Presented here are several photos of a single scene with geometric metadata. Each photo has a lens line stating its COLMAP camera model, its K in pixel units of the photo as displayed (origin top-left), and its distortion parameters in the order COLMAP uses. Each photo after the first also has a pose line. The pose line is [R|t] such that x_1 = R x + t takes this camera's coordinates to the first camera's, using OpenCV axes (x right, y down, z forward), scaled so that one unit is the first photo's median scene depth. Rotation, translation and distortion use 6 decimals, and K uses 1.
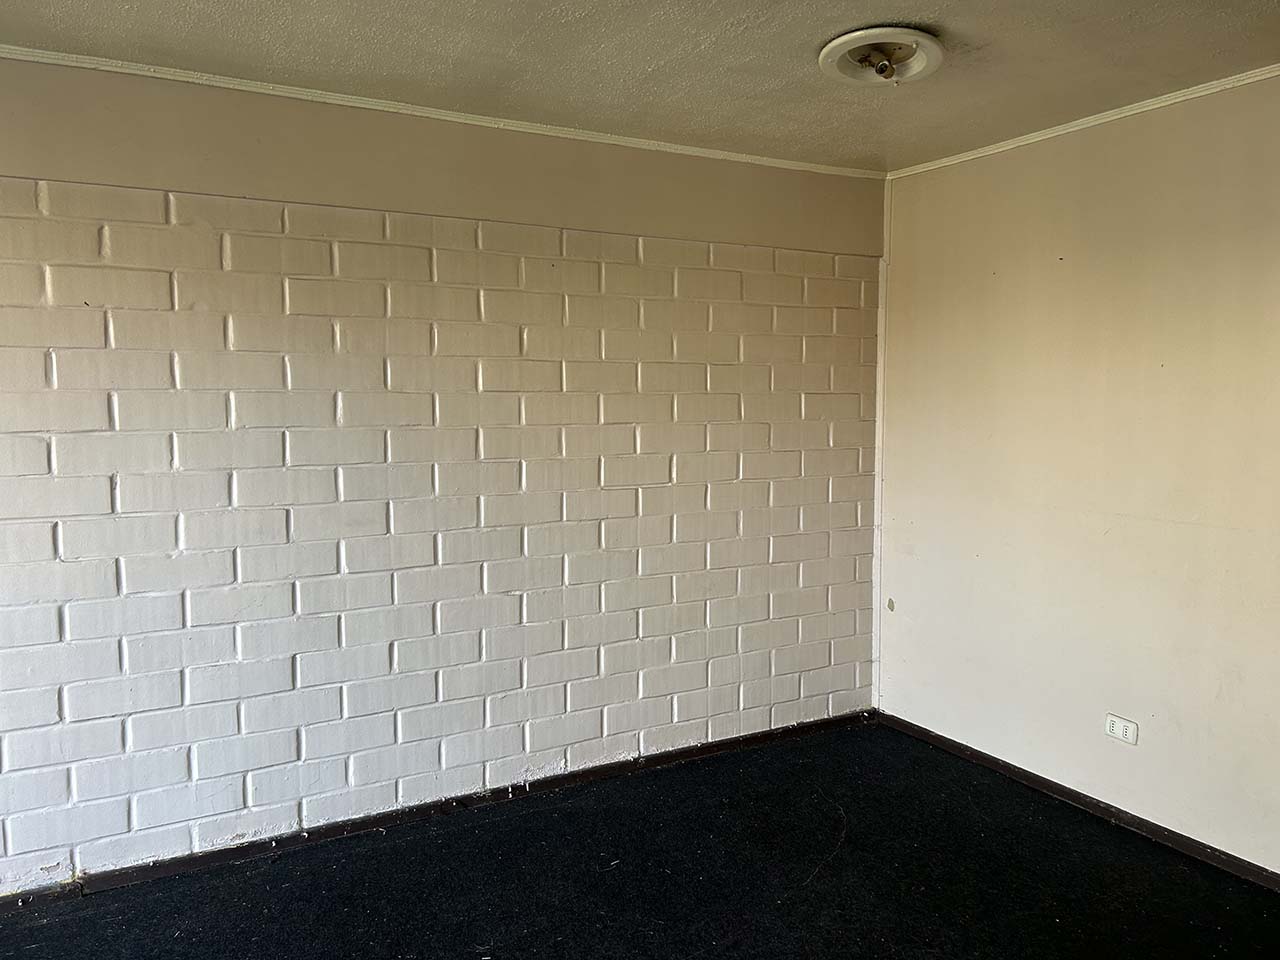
lens RADIAL K [[960.0, 0, 641.6], [0, 960.0, 469.3], [0, 0, 1]] dist [0.059634, -0.063432]
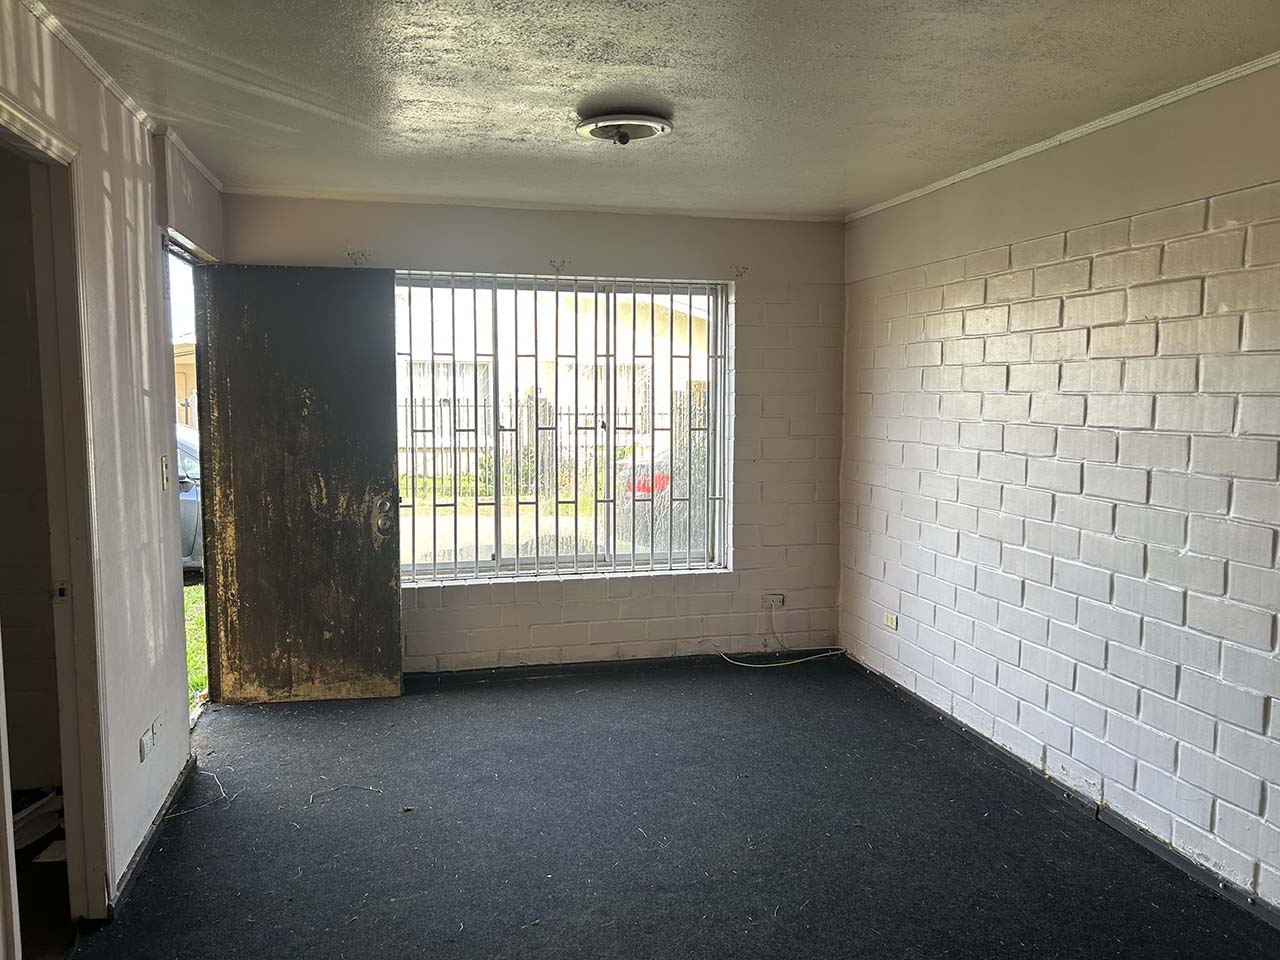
lens RADIAL K [[960.0, 0, 642.5], [0, 960.0, 484.8], [0, 0, 1]] dist [0.059634, -0.063432]
pose [[-0.258475, 0.092424, -0.961586, 0.611018], [-0.085967, 0.989262, 0.118192, -0.052672], [0.962185, 0.113215, -0.247754, 0.647466]]
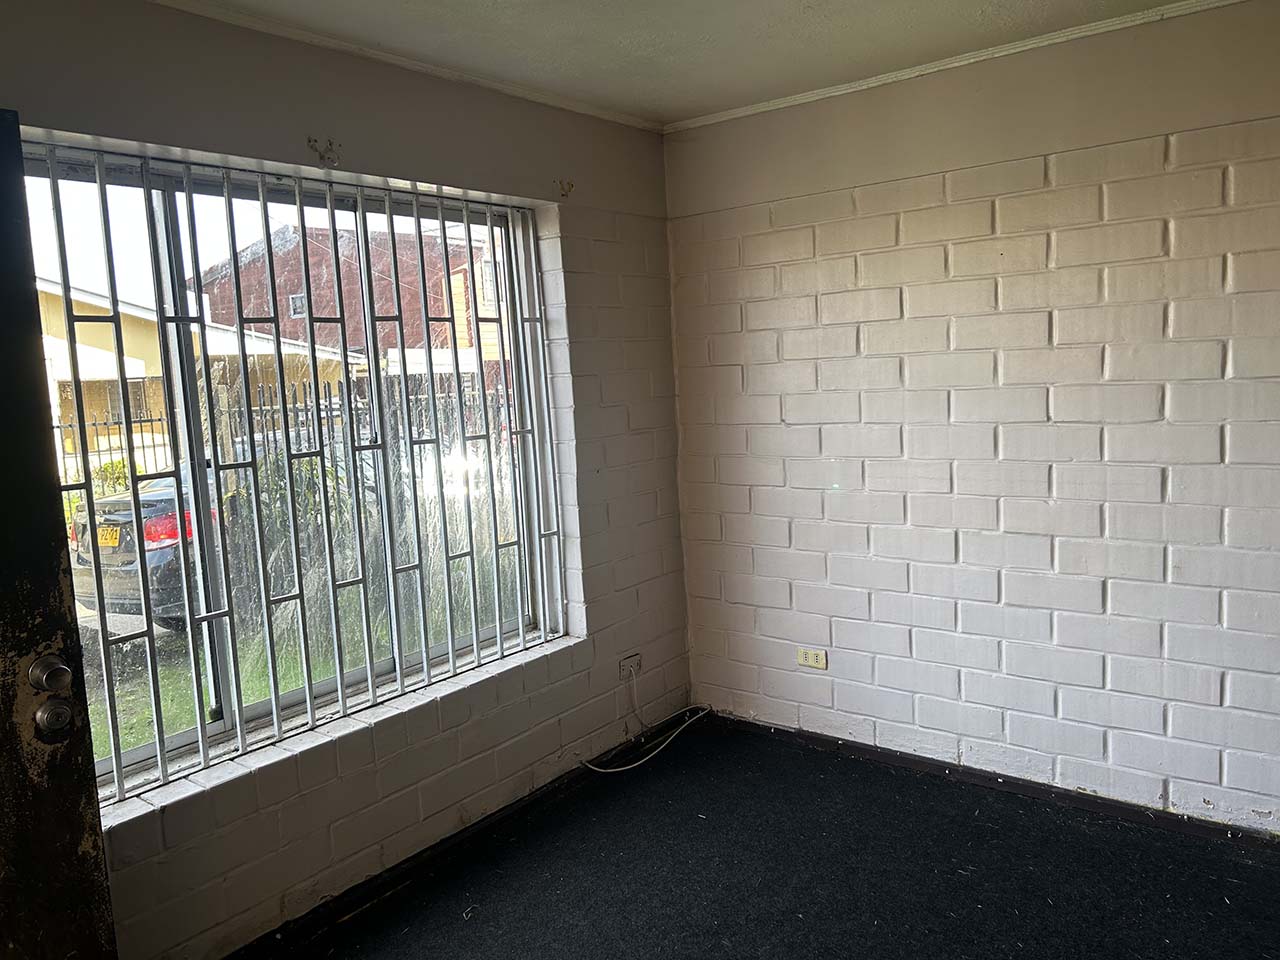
lens RADIAL K [[960.0, 0, 639.0], [0, 960.0, 476.2], [0, 0, 1]] dist [0.059634, -0.063432]
pose [[0.400374, 0.083126, -0.912574, 0.019925], [-0.024743, 0.996495, 0.079915, -0.000943], [0.916018, -0.009416, 0.401027, 0.011136]]
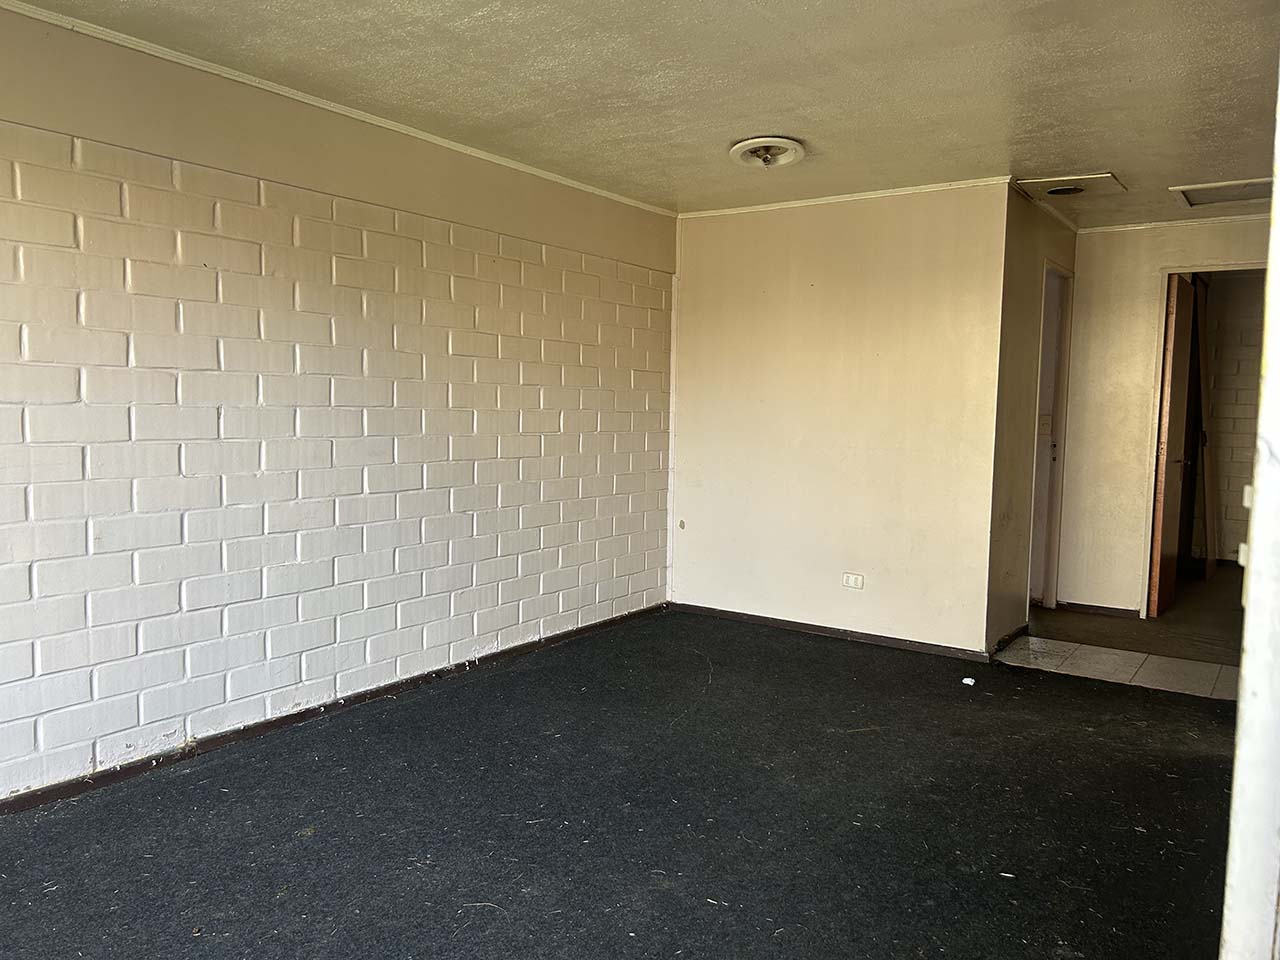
lens RADIAL K [[960.0, 0, 633.2], [0, 960.0, 475.3], [0, 0, 1]] dist [0.059634, -0.063432]
pose [[0.899896, -0.014951, 0.435847, -0.548549], [0.015578, 0.999876, 0.002136, 0.087726], [-0.435825, 0.004867, 0.900018, -0.289837]]
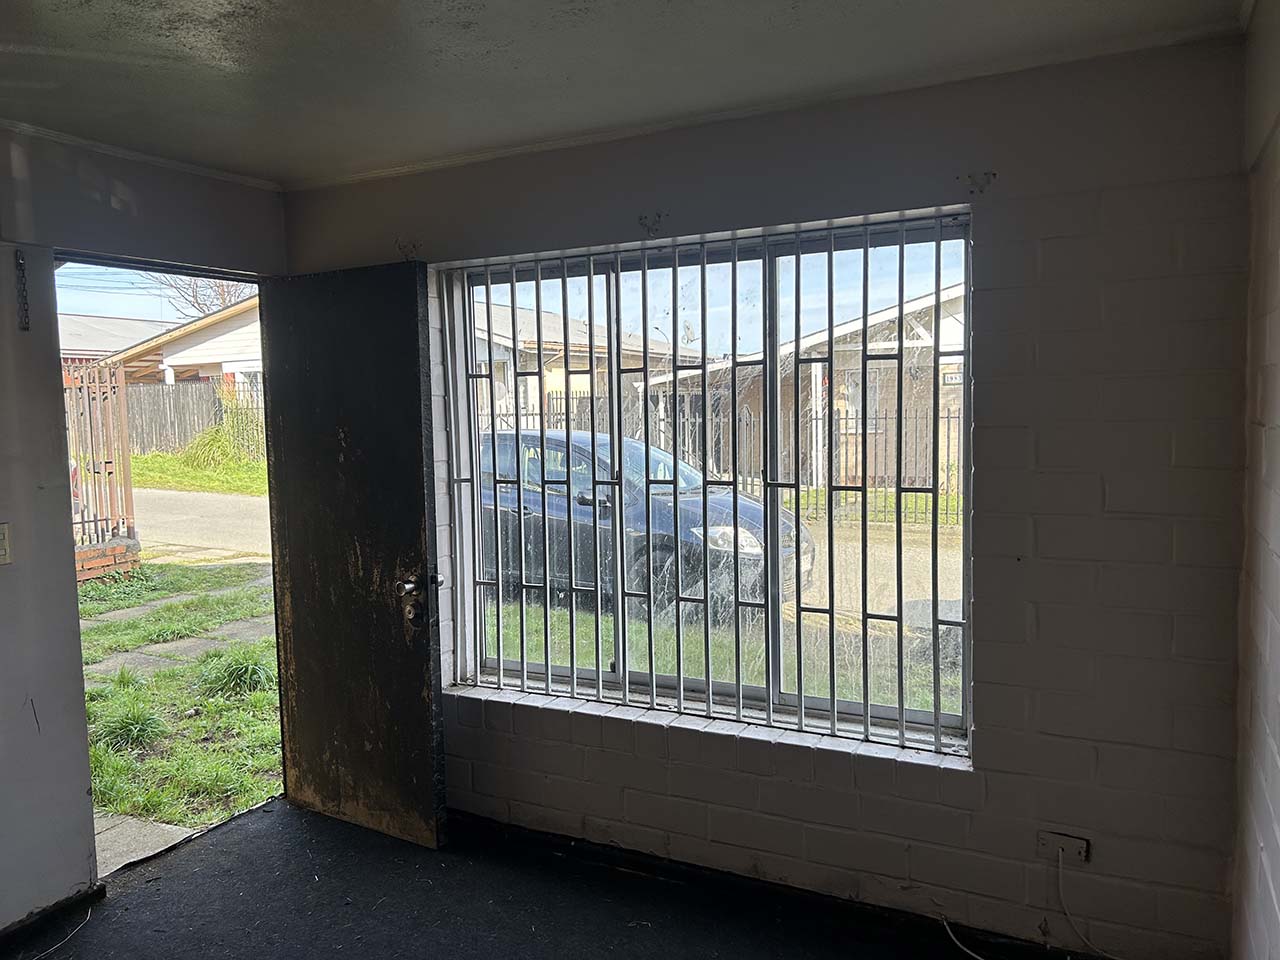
lens RADIAL K [[960.0, 0, 632.3], [0, 960.0, 479.8], [0, 0, 1]] dist [0.059634, -0.063432]
pose [[-0.825941, 0.070622, -0.559316, -0.299975], [-0.023649, 0.986909, 0.159533, -0.107524], [0.563261, 0.144992, -0.813458, 0.898332]]
